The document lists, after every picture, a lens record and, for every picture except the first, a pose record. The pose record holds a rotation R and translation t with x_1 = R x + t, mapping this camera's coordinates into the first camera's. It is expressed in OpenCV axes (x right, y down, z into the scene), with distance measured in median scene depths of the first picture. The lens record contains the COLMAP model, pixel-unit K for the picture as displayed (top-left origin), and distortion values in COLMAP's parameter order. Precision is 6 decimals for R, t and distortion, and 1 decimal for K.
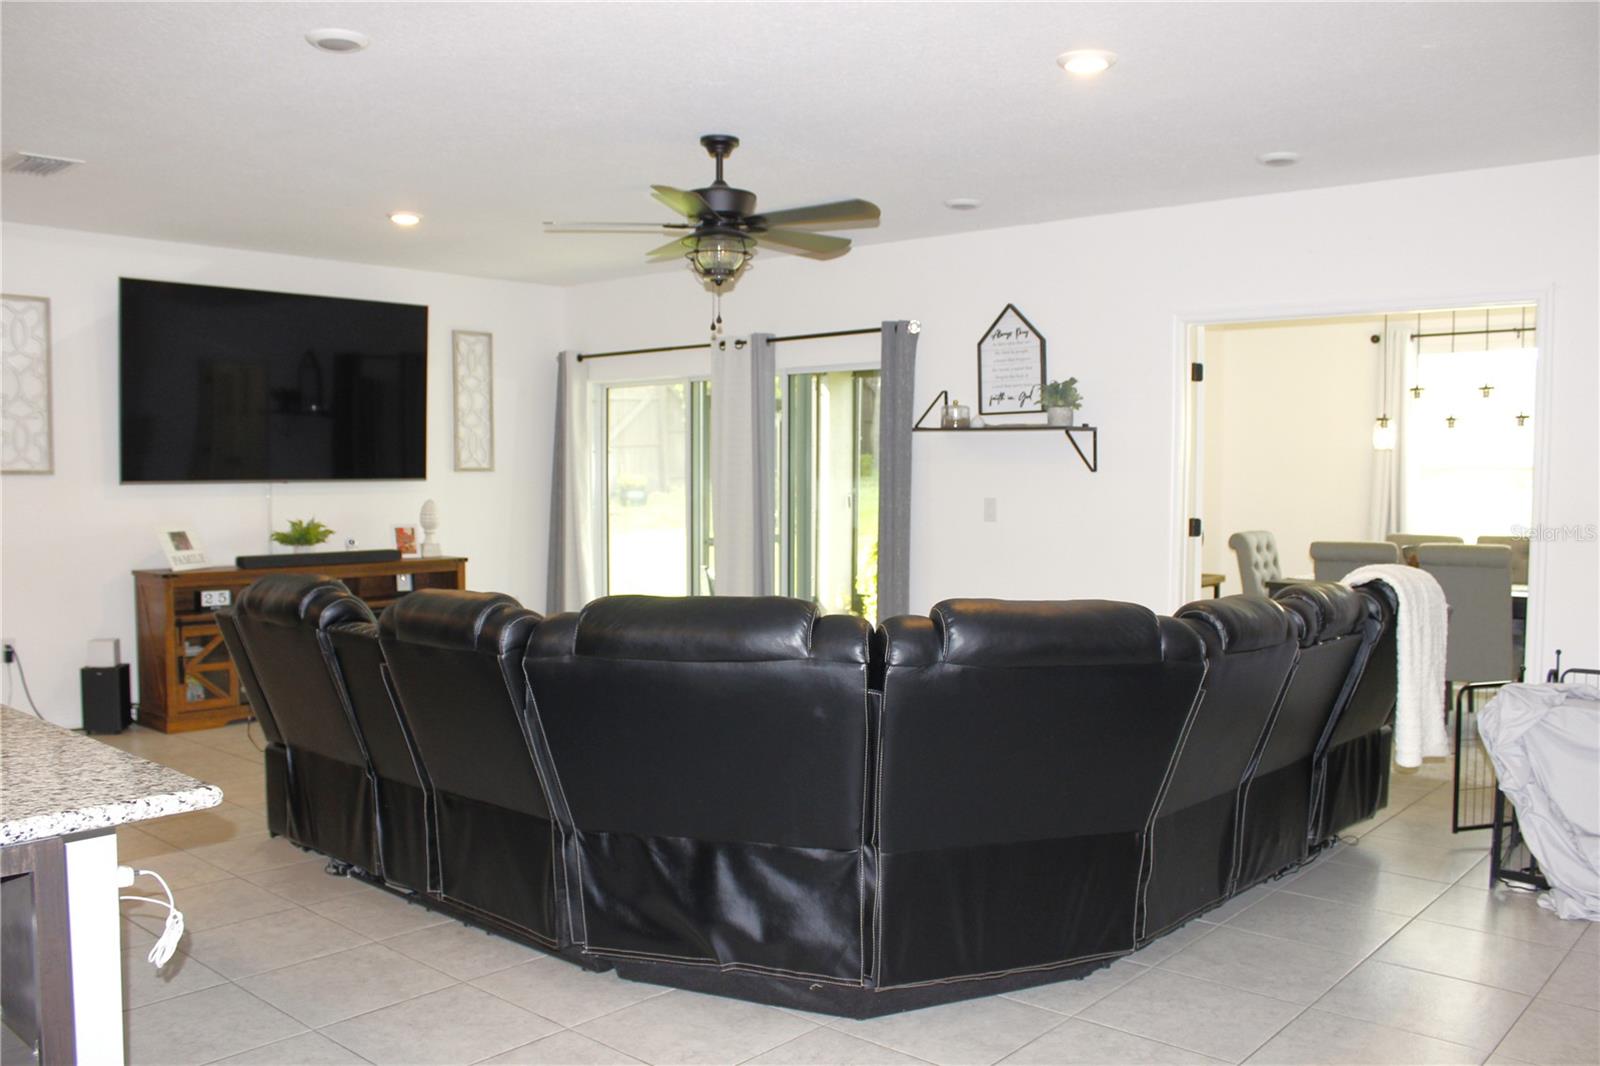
lens RADIAL K [[1331.5, 0, 796.2], [0, 1331.5, 553.0], [0, 0, 1]] dist [-0.164050, 0.150611]
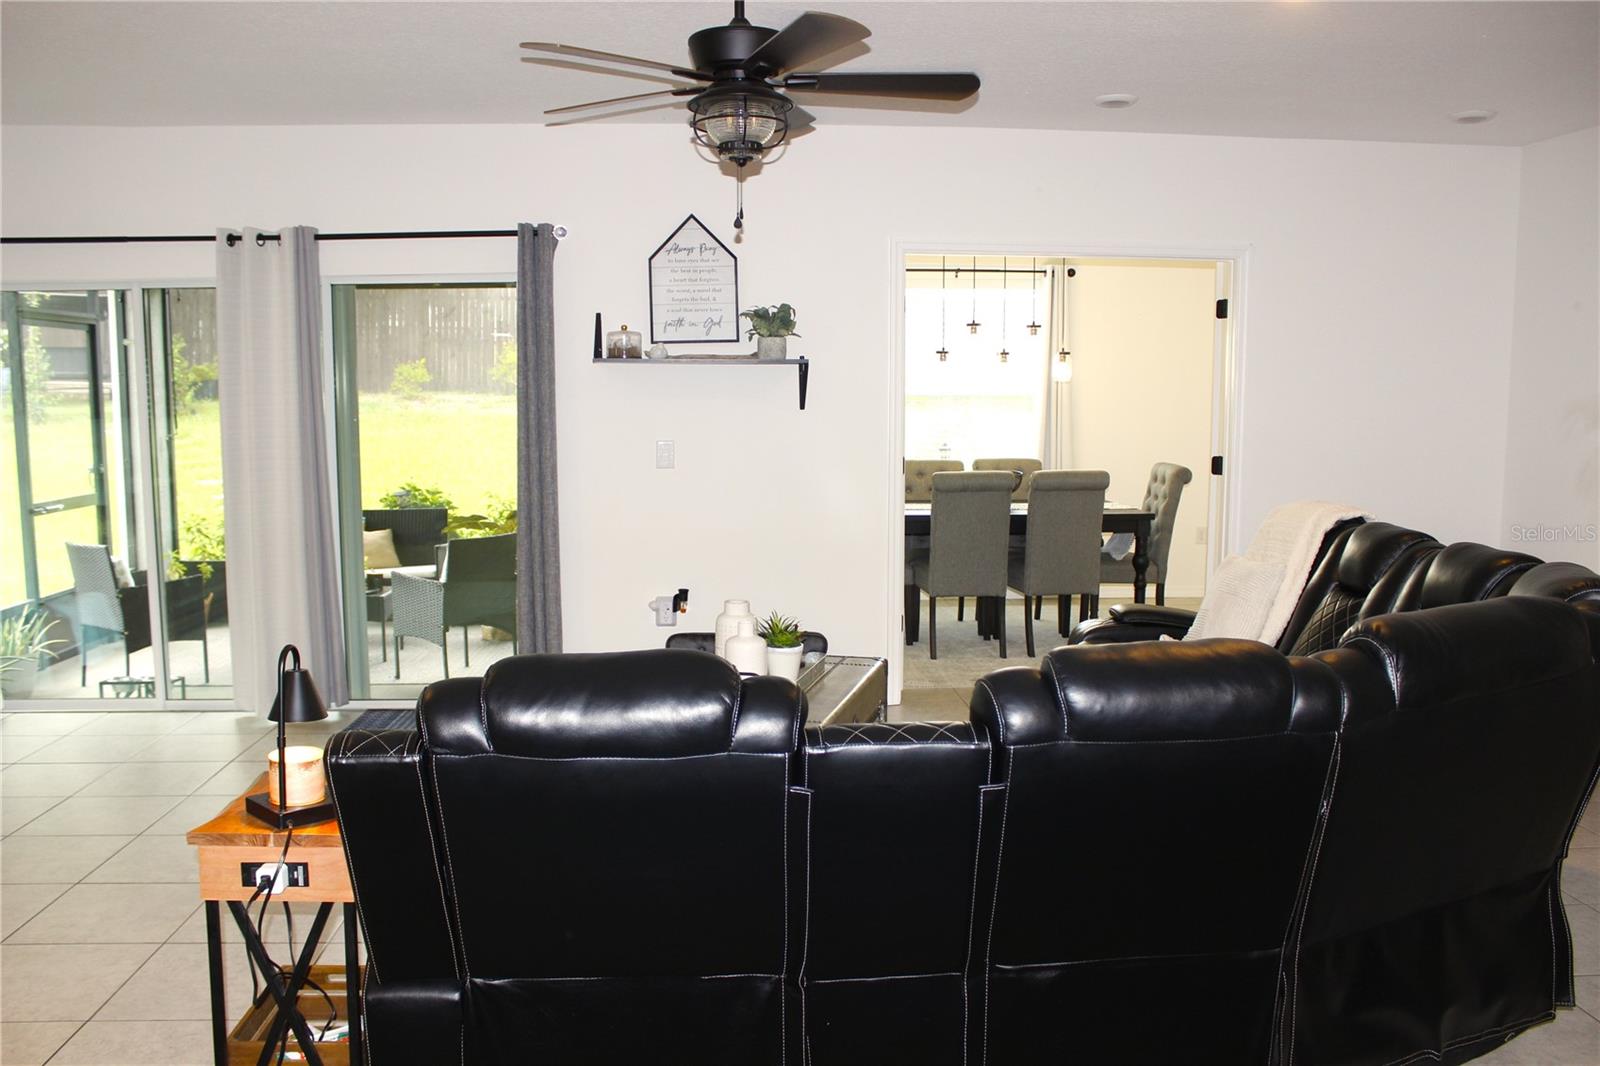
lens RADIAL K [[1331.5, 0, 796.2], [0, 1331.5, 553.0], [0, 0, 1]] dist [-0.164050, 0.150611]
pose [[0.718480, -0.086406, 0.690160, -0.380539], [0.043888, 0.995908, 0.078995, -0.032563], [-0.694162, -0.026467, 0.719332, 0.315667]]
